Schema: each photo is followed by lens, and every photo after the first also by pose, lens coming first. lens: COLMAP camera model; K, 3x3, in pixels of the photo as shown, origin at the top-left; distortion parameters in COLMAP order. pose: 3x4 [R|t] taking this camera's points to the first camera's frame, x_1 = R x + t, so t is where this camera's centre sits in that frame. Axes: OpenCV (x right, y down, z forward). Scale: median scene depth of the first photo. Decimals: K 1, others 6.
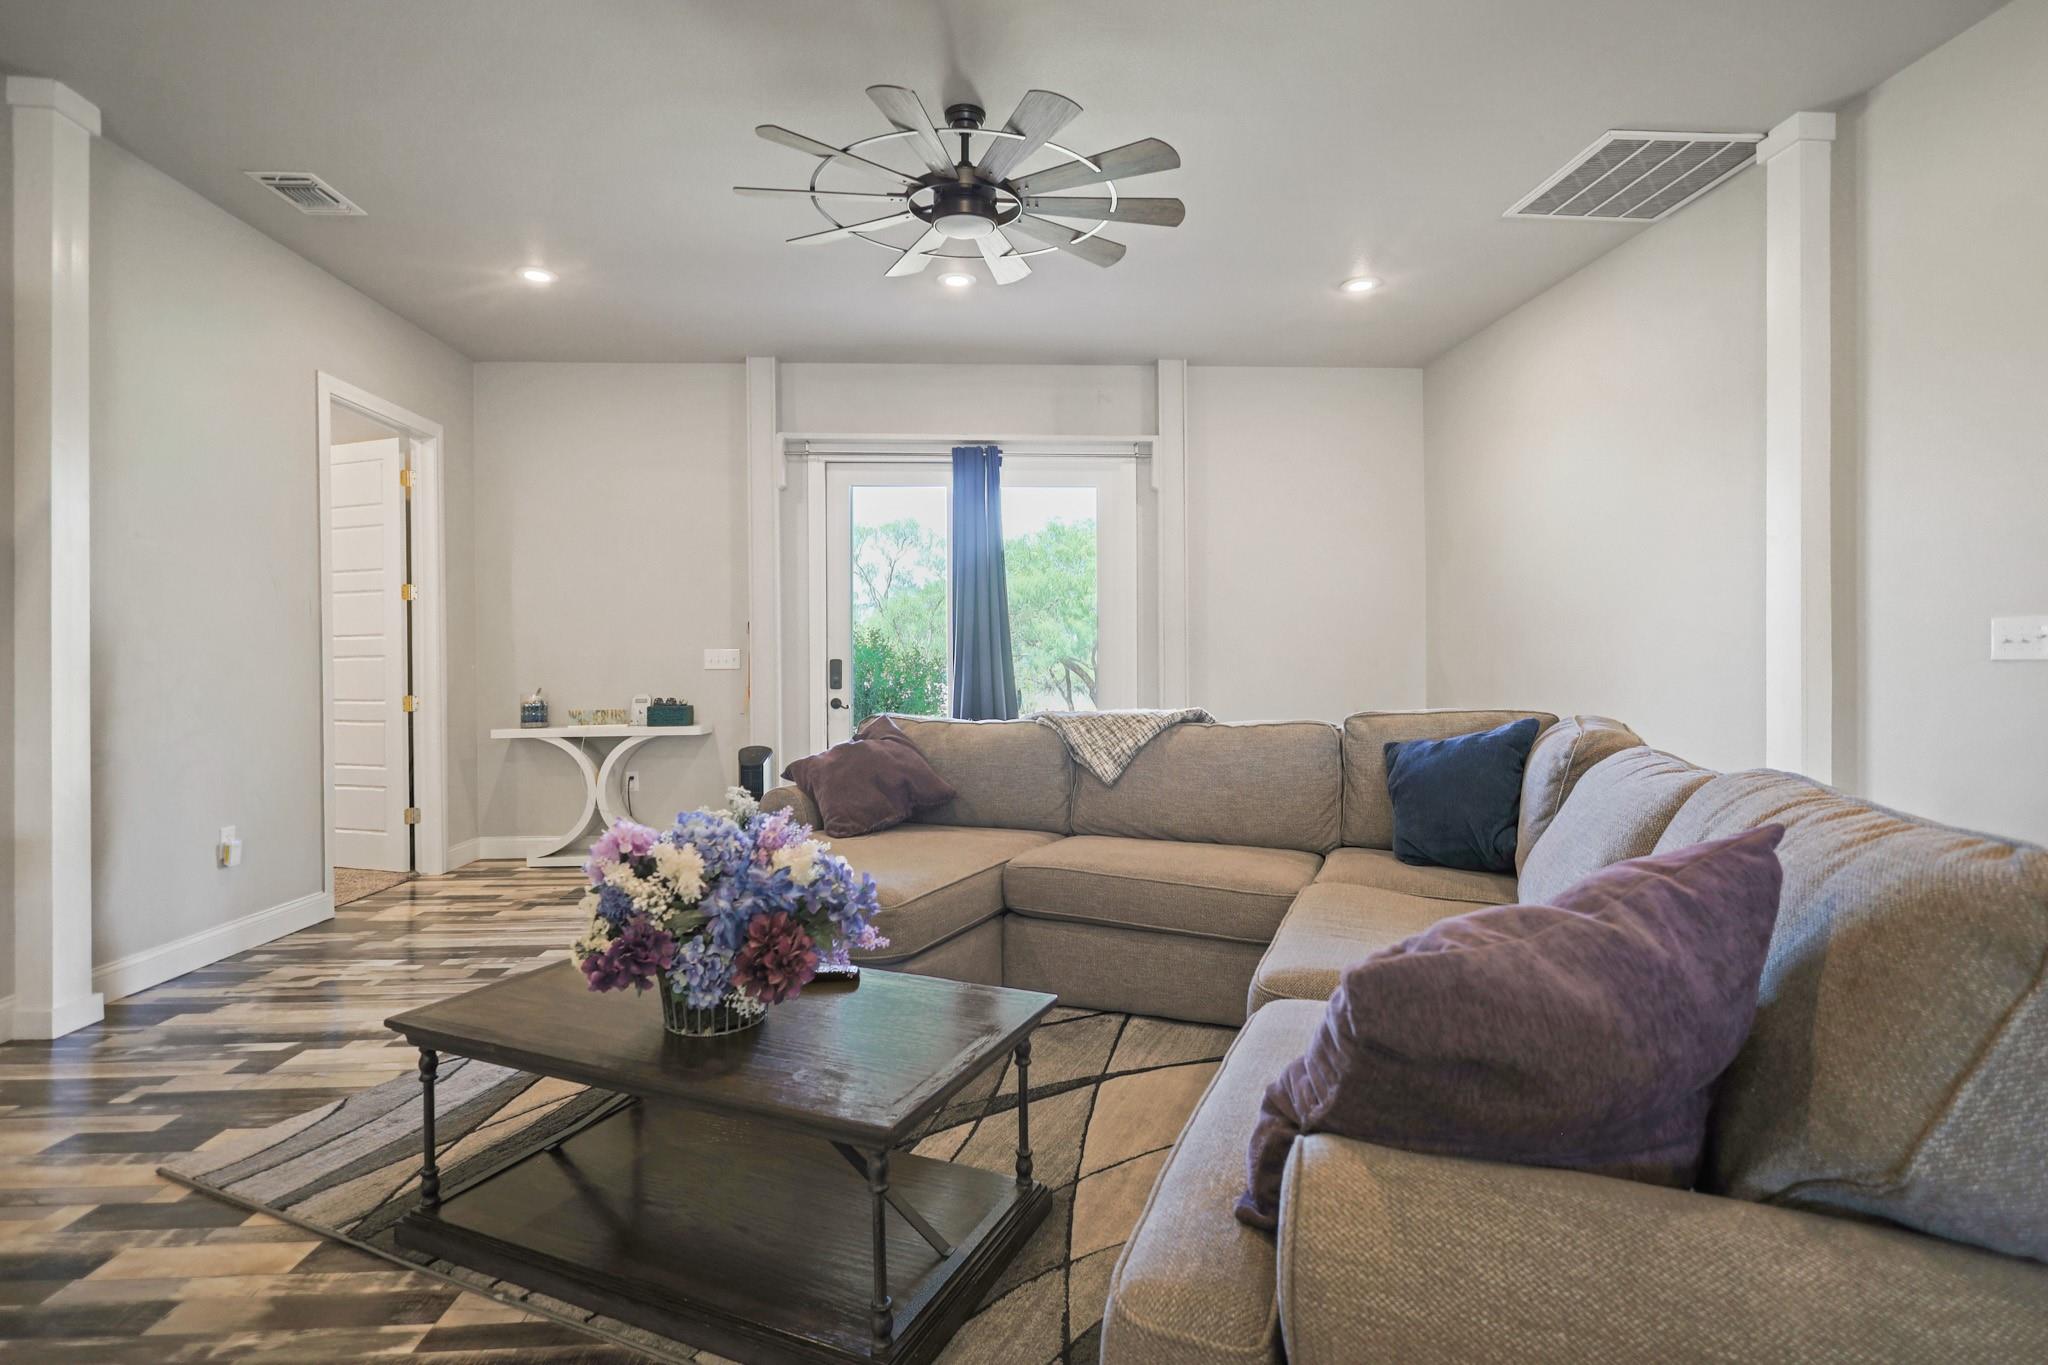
lens RADIAL K [[1004.1, 0, 1027.8], [0, 1004.1, 666.5], [0, 0, 1]] dist [0.002386, -0.000921]
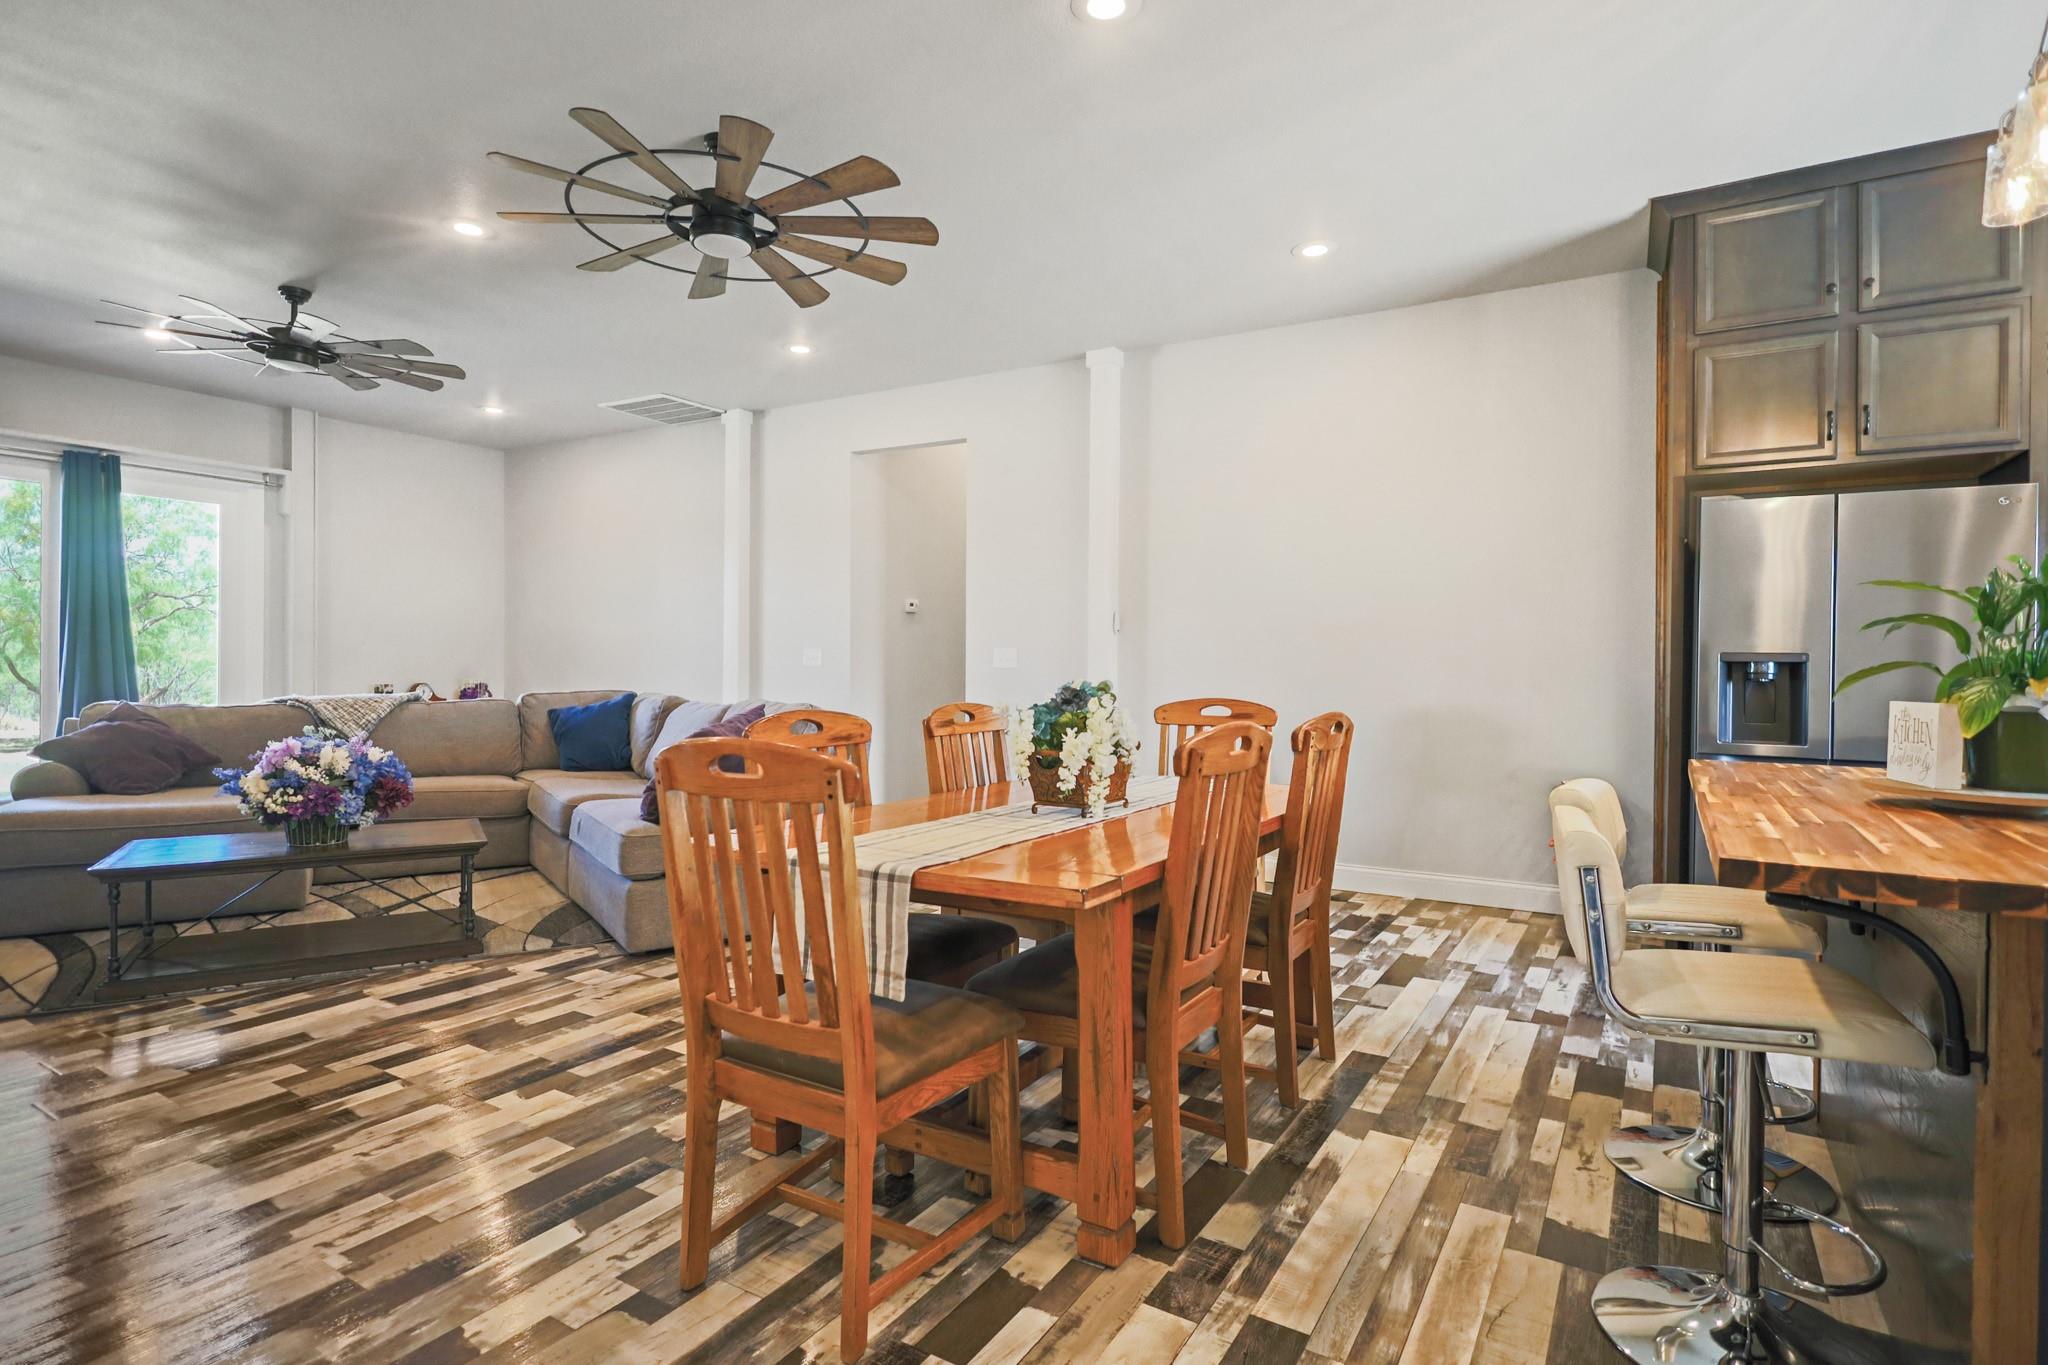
lens RADIAL K [[1004.1, 0, 1026.6], [0, 1004.1, 679.9], [0, 0, 1]] dist [0.002386, -0.000921]
pose [[0.567983, 0.000806, 0.823040, -0.597991], [-0.010198, 0.999930, 0.006058, 0.003551], [-0.822977, -0.011835, 0.567951, -0.671077]]
